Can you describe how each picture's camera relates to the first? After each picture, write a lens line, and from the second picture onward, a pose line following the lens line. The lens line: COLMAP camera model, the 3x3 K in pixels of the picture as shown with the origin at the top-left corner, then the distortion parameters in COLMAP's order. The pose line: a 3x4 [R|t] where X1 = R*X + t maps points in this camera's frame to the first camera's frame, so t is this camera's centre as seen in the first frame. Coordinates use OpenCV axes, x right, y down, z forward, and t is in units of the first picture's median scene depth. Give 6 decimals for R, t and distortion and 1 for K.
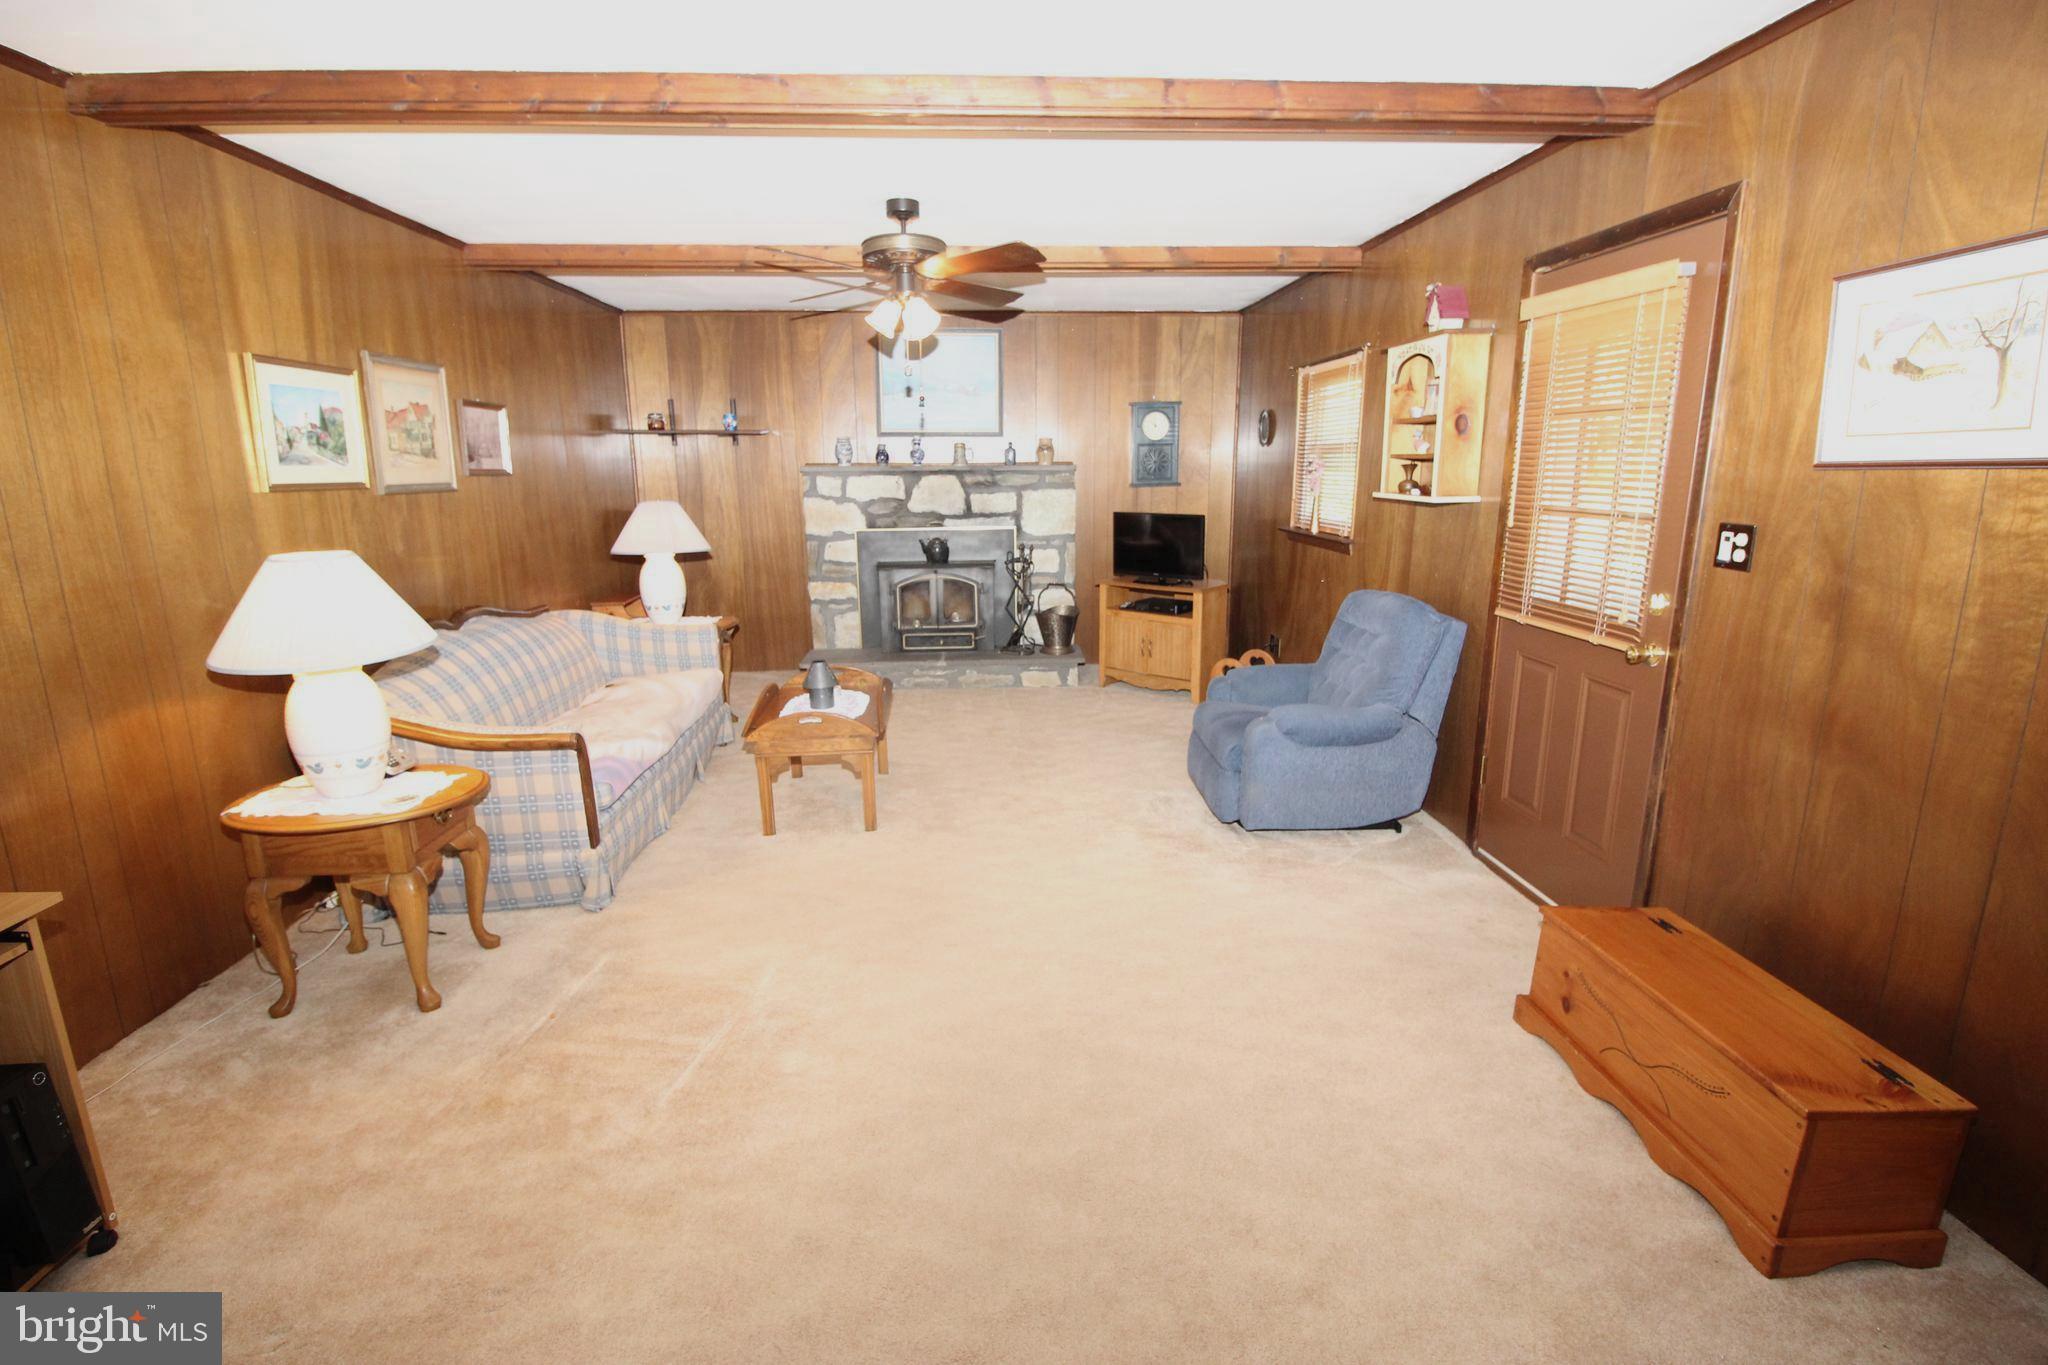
lens RADIAL K [[938.6, 0, 1024.1], [0, 938.6, 677.6], [0, 0, 1]] dist [-0.000415, -0.012328]
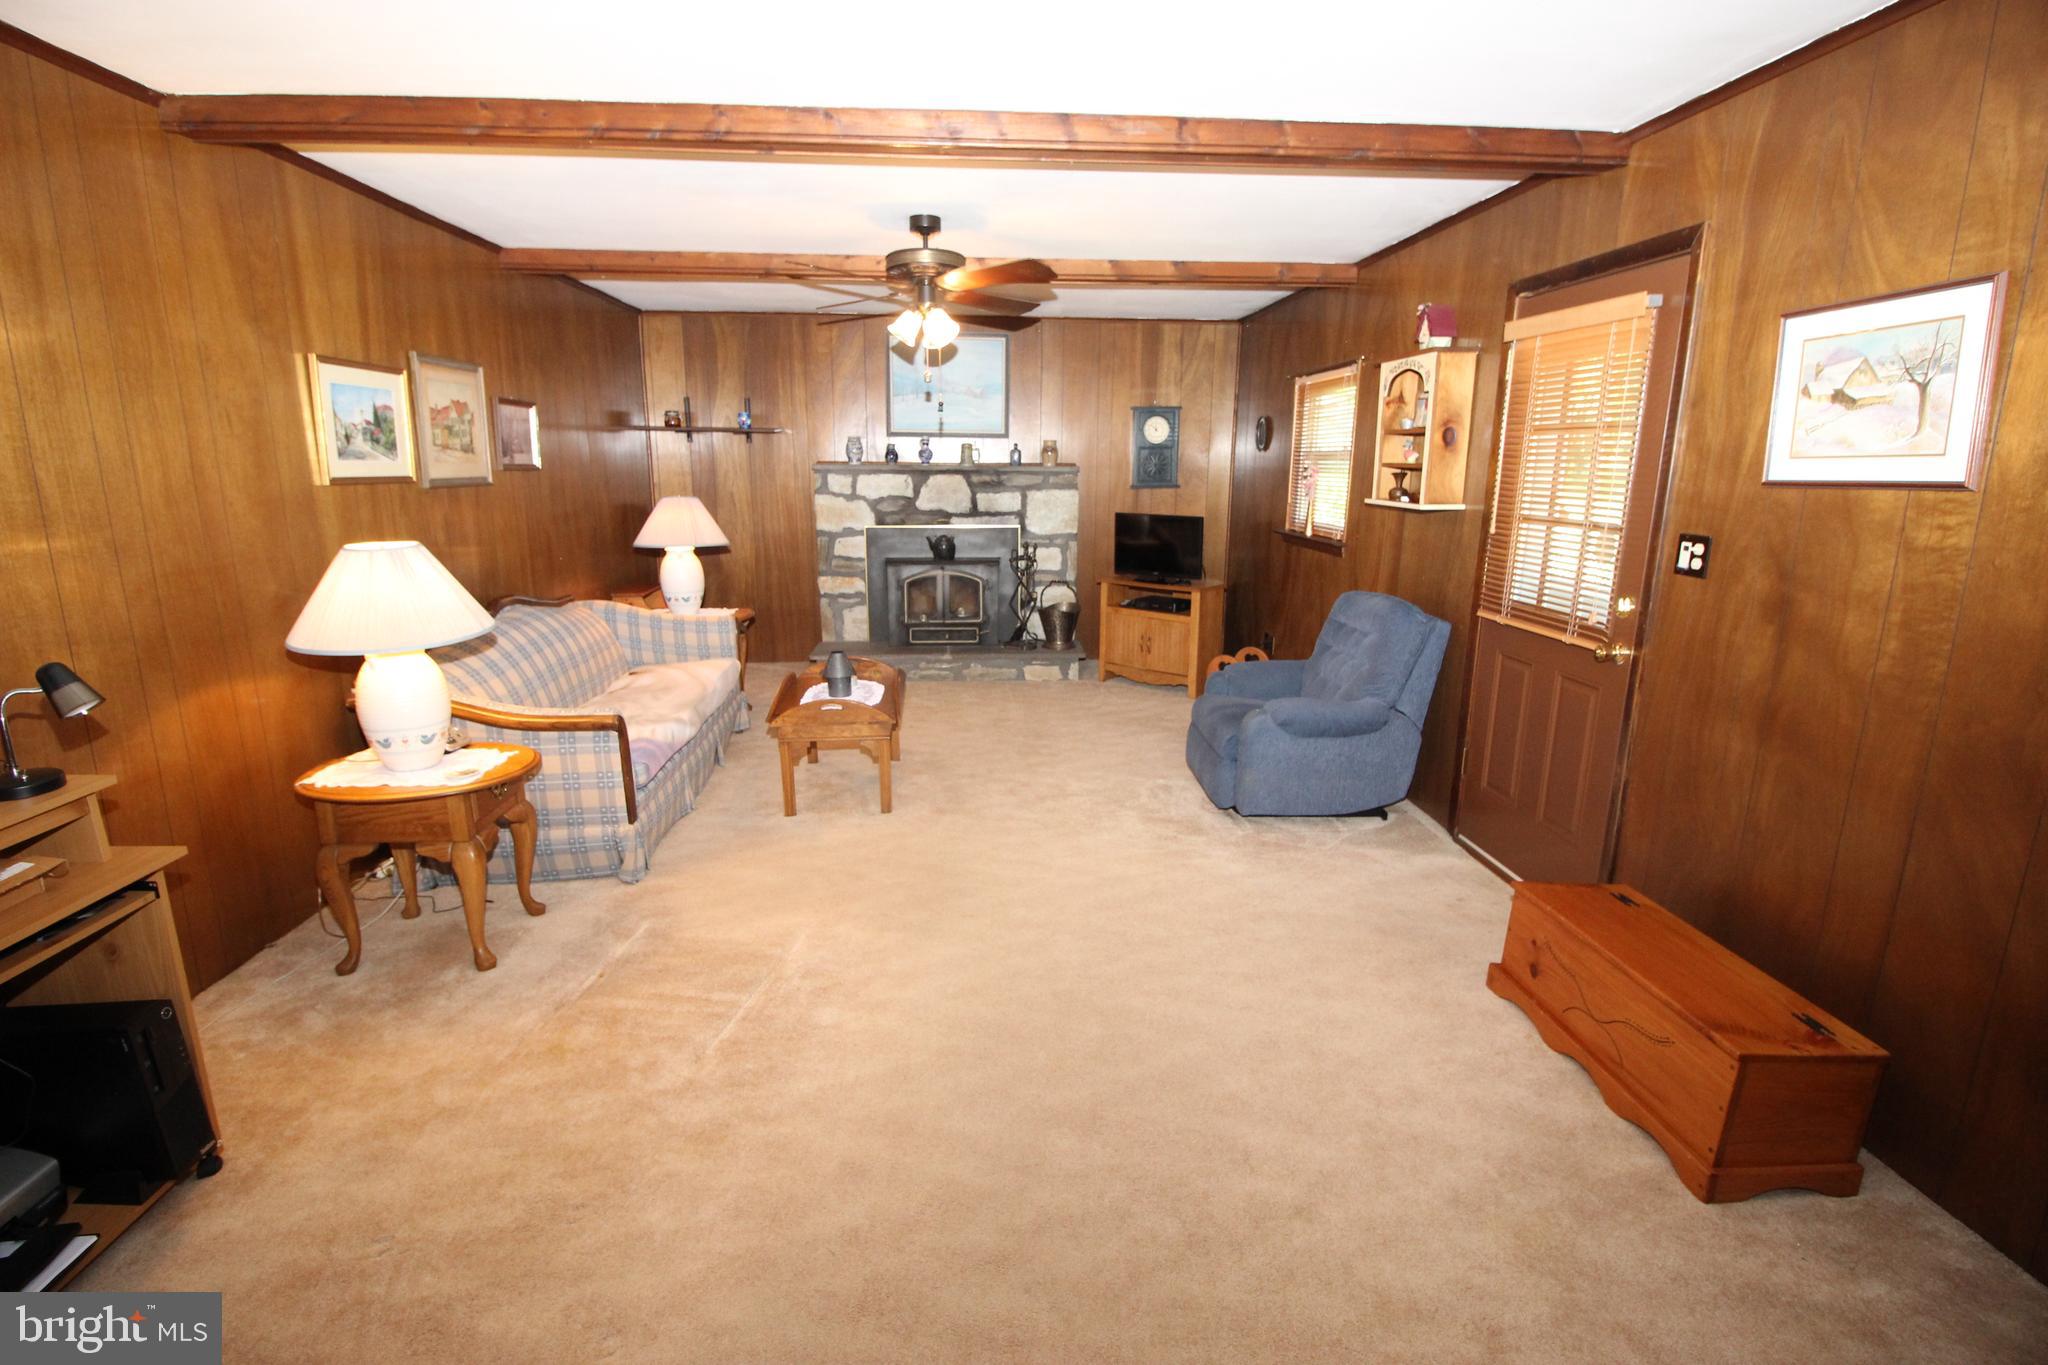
lens RADIAL K [[938.6, 0, 1024.1], [0, 938.6, 677.6], [0, 0, 1]] dist [-0.000415, -0.012328]
pose [[0.999877, 0.012295, 0.009689, -0.013197], [-0.012324, 0.999920, 0.002965, 0.003768], [-0.009651, -0.003084, 0.999949, -0.035987]]
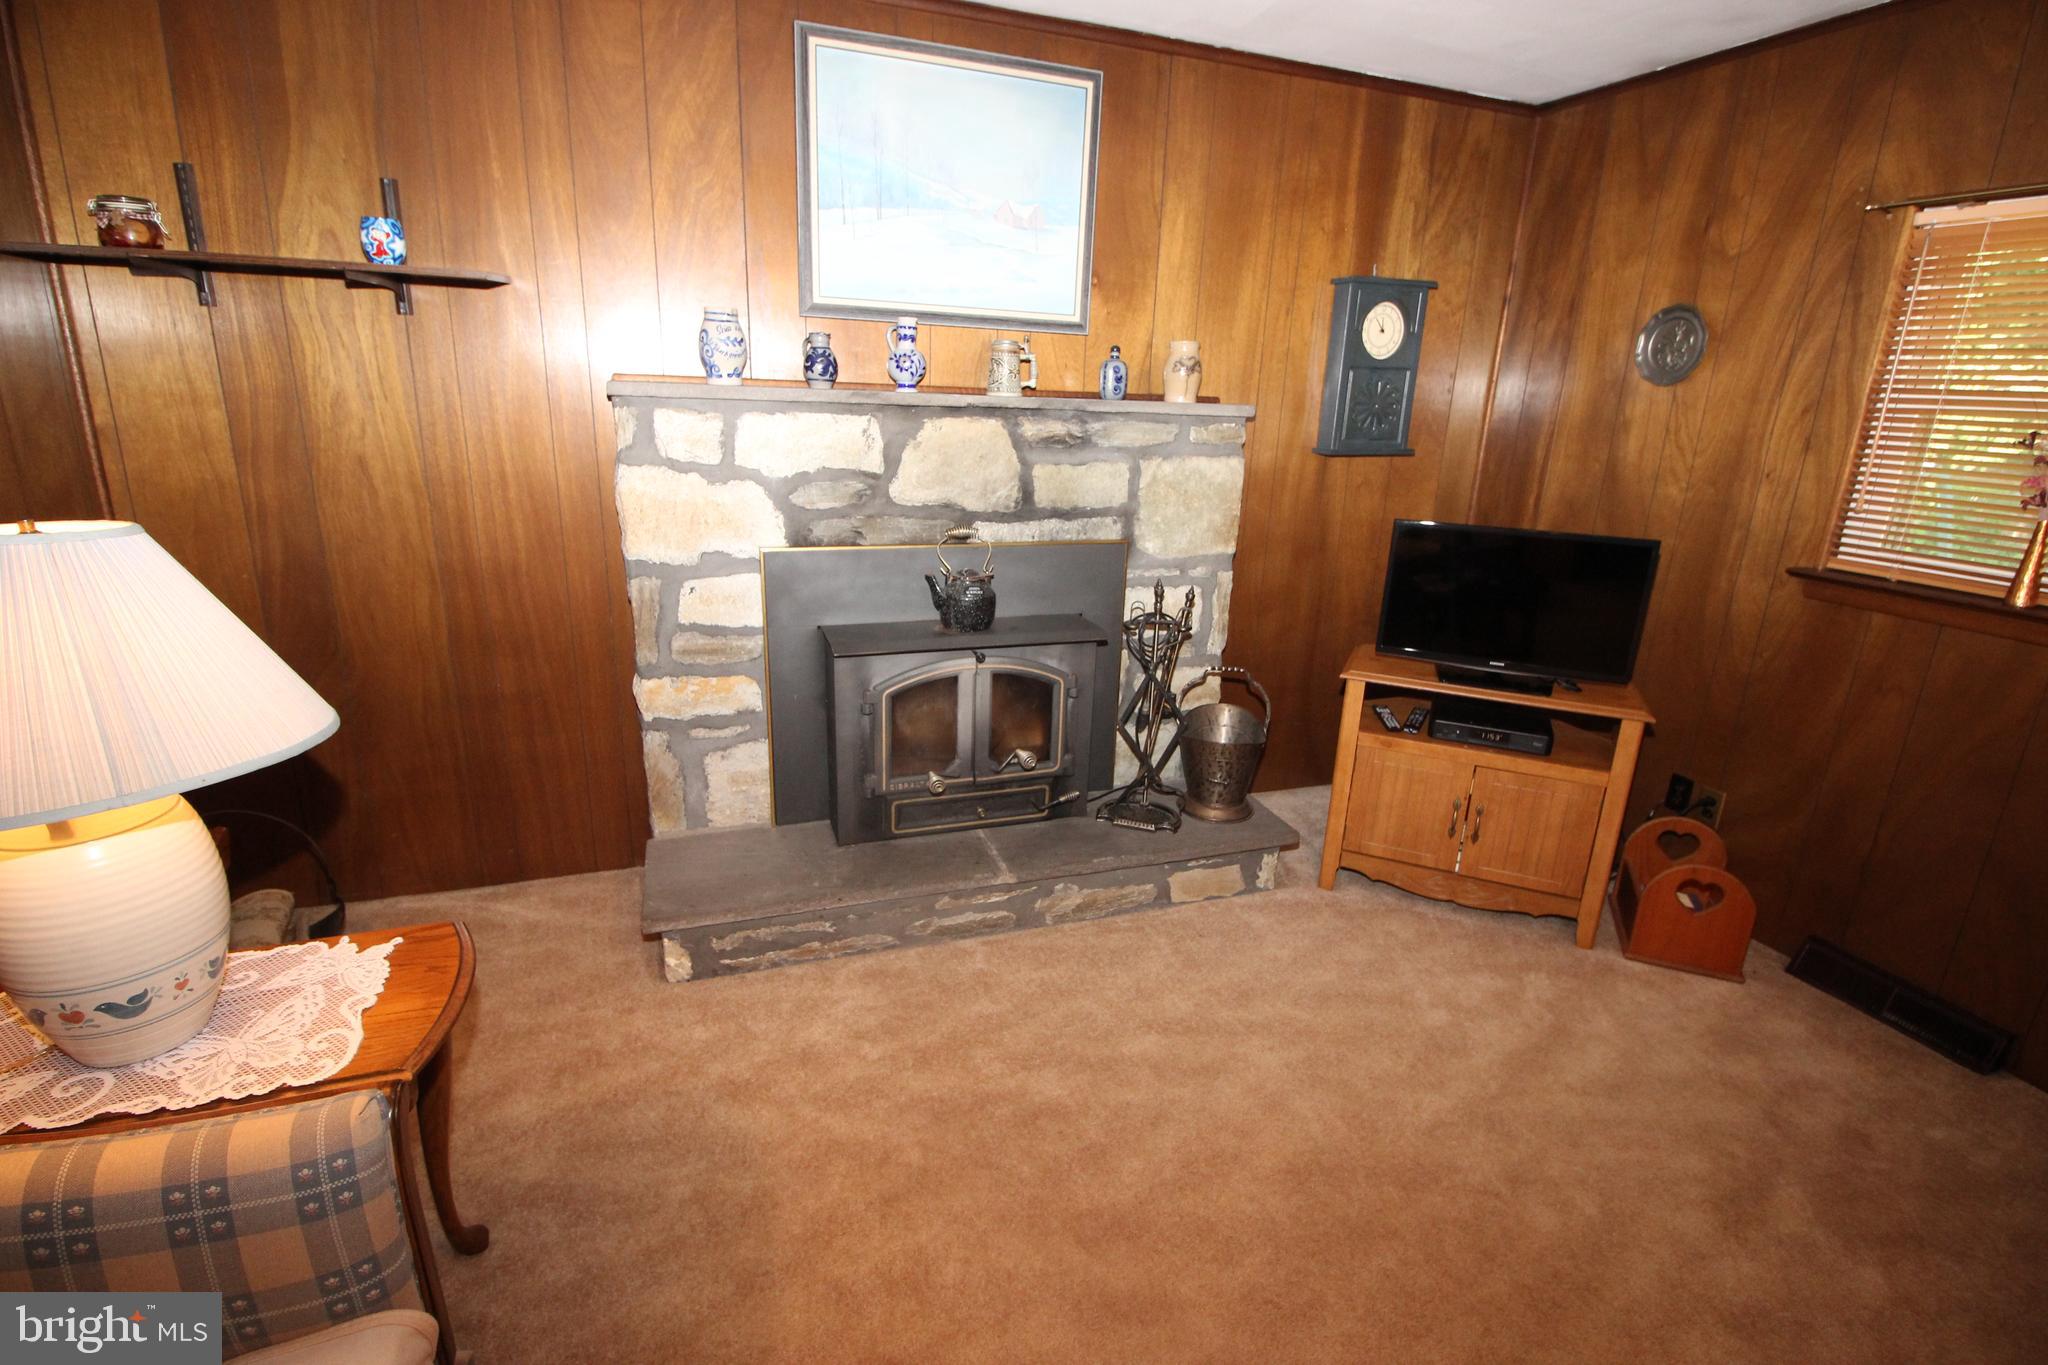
lens RADIAL K [[938.6, 0, 1024.1], [0, 938.6, 677.6], [0, 0, 1]] dist [-0.000415, -0.012328]
pose [[0.960605, -0.040160, 0.275000, -0.194286], [0.022306, 0.997453, 0.067747, -0.134712], [-0.277021, -0.058943, 0.959054, 0.616576]]
